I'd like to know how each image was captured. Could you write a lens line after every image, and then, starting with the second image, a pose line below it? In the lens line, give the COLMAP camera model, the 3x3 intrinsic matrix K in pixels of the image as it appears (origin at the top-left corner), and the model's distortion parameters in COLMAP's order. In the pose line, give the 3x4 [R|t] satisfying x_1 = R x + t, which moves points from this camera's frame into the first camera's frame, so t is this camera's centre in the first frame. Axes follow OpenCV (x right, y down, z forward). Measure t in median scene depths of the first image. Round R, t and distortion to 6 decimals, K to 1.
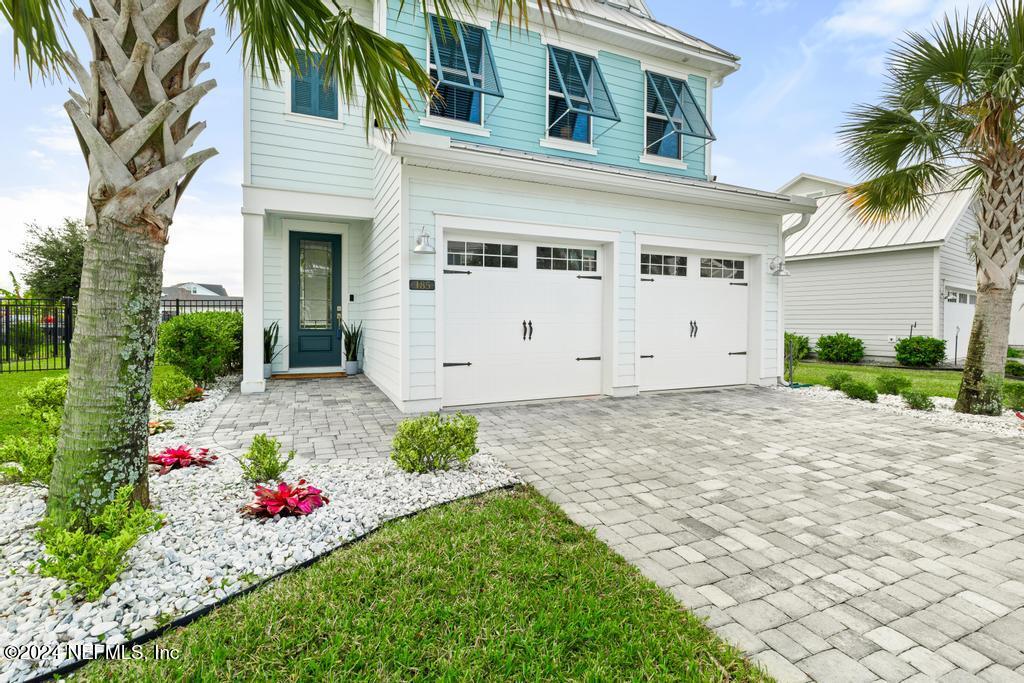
lens RADIAL K [[474.8, 0, 509.4], [0, 474.8, 322.5], [0, 0, 1]] dist [0.000742, -0.000118]
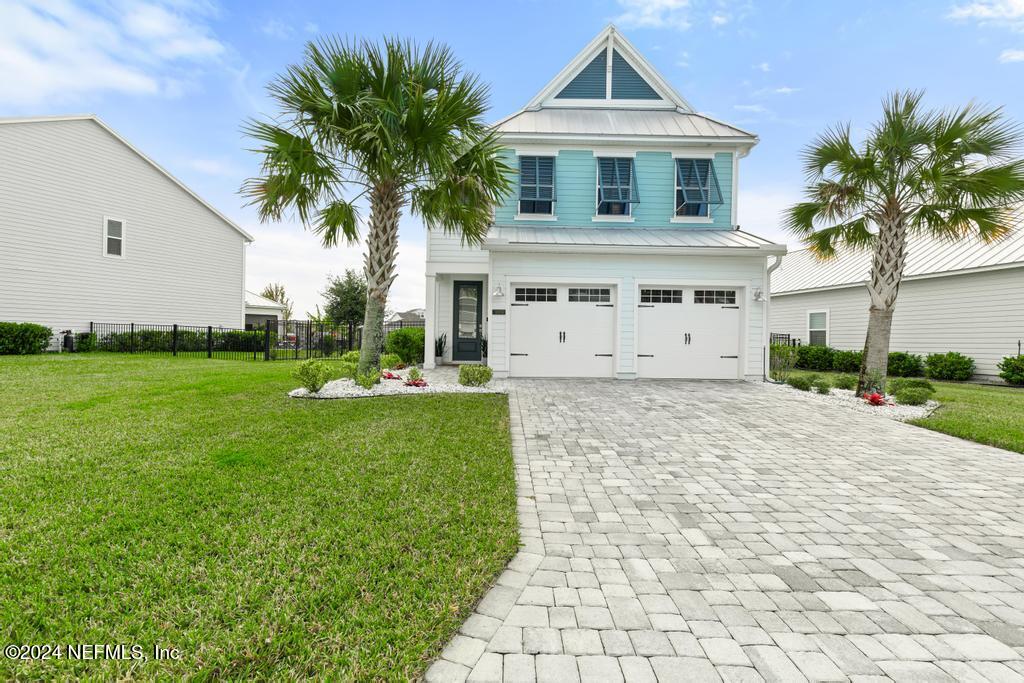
lens RADIAL K [[458.3, 0, 508.8], [0, 458.3, 334.4], [0, 0, 1]] dist [-0.001256, -0.000052]
pose [[0.921572, 0.006484, -0.388153, 0.478043], [-0.014425, 0.999742, -0.017548, 0.036872], [0.387939, 0.021771, 0.921428, -0.585596]]
